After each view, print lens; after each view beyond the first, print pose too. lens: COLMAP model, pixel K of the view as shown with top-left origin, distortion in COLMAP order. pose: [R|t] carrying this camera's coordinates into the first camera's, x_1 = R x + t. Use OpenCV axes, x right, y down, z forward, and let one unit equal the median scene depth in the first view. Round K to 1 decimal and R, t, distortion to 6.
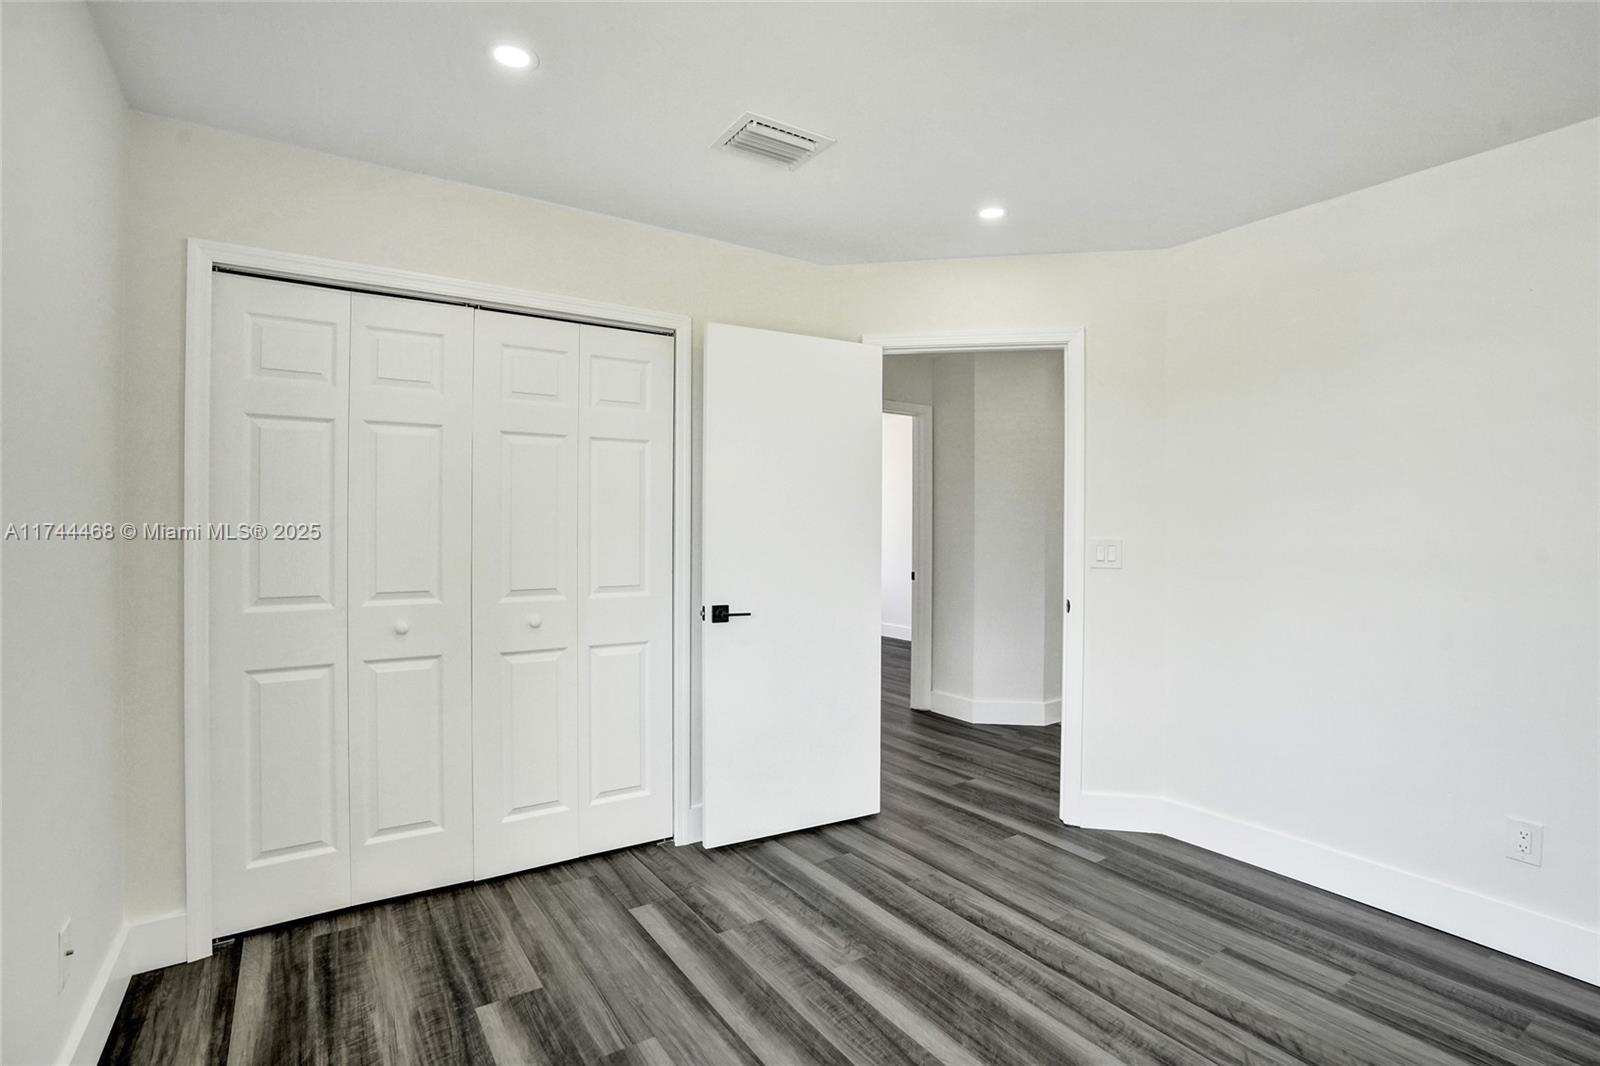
lens RADIAL K [[765.6, 0, 806.5], [0, 765.6, 521.0], [0, 0, 1]] dist [-0.059409, 0.021553]
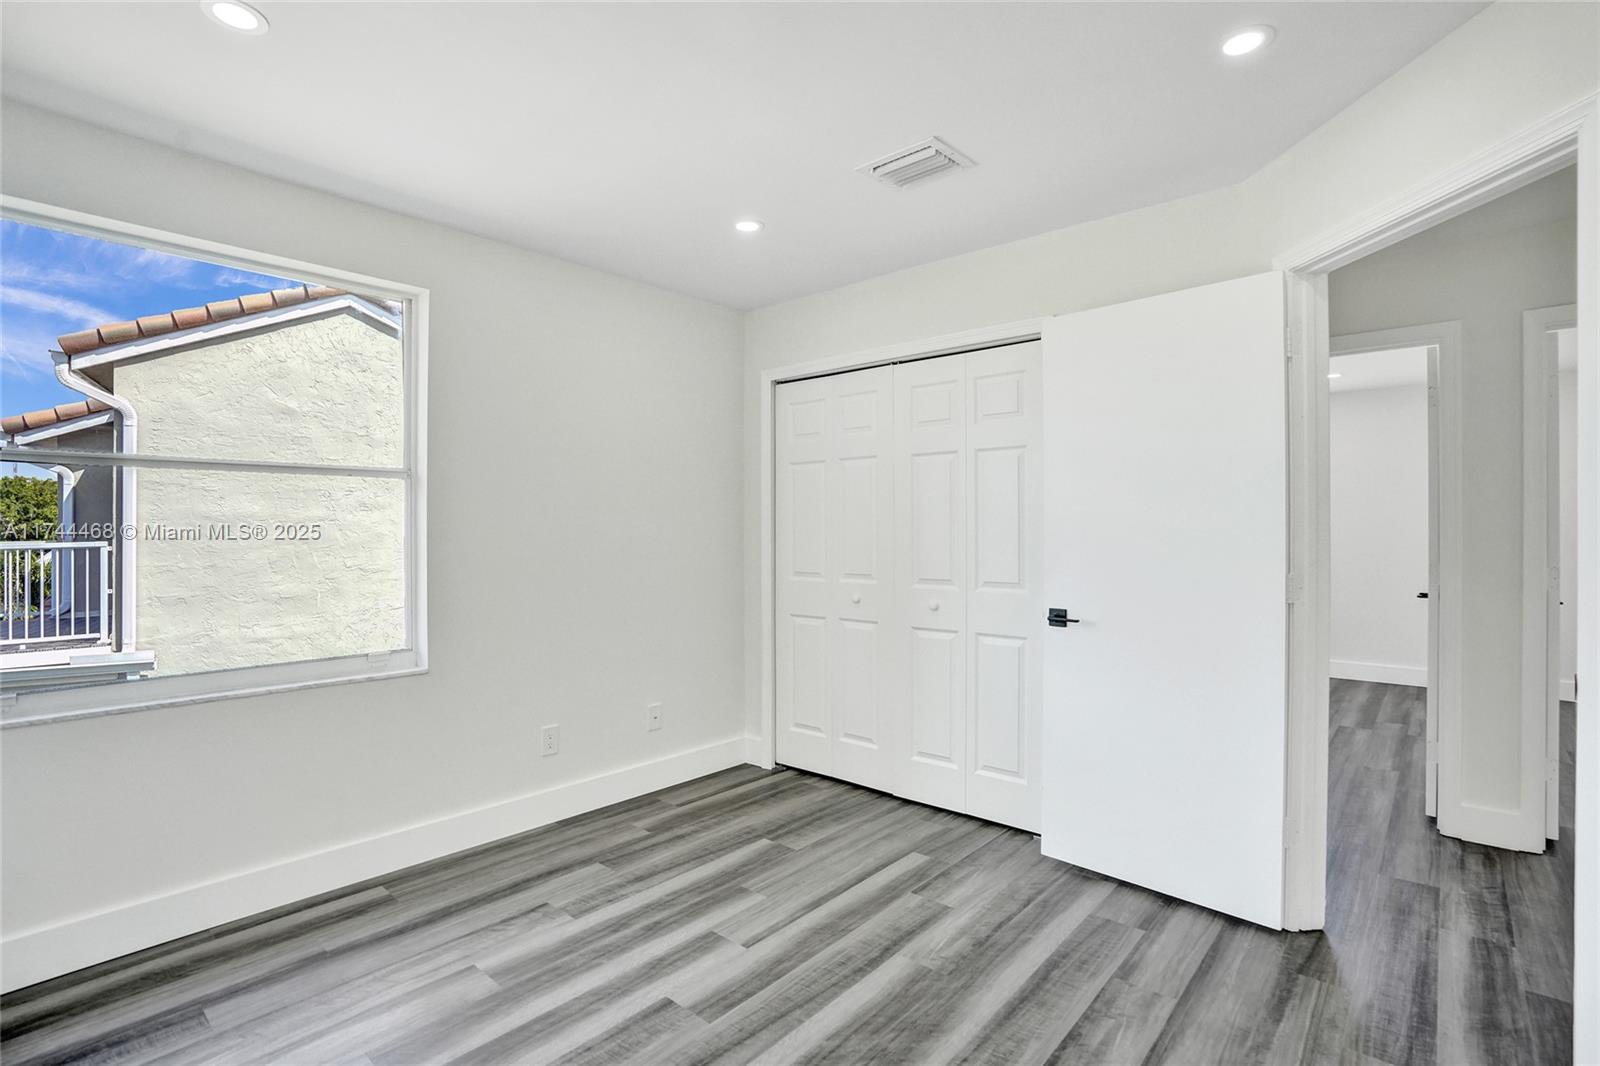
lens RADIAL K [[765.6, 0, 795.7], [0, 765.6, 528.9], [0, 0, 1]] dist [-0.059409, 0.021553]
pose [[0.249015, -0.003406, -0.968494, 0.889218], [0.013213, 0.999913, -0.000119, 0.006541], [0.968409, -0.012767, 0.249038, 0.540565]]
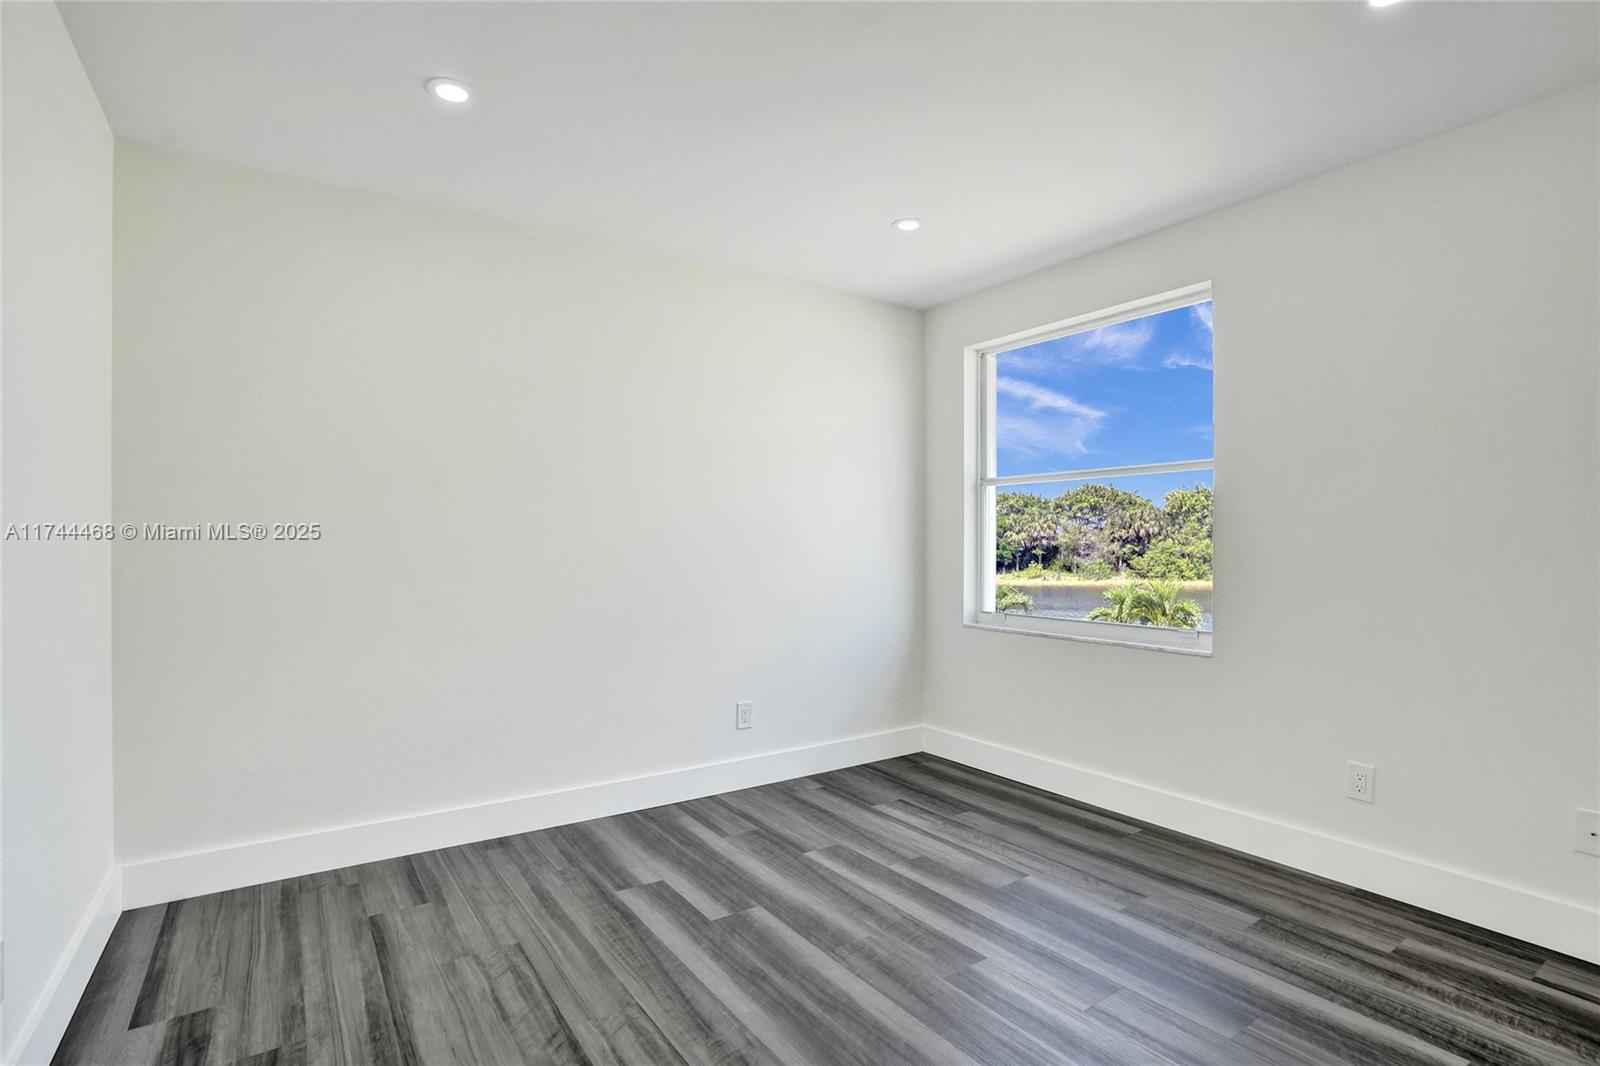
lens RADIAL K [[765.6, 0, 798.8], [0, 765.6, 542.3], [0, 0, 1]] dist [-0.059409, 0.021553]
pose [[-0.999966, -0.003091, -0.007699, 0.250202], [-0.003000, 0.999925, -0.011851, 0.058789], [0.007735, -0.011828, -0.999900, 1.498825]]
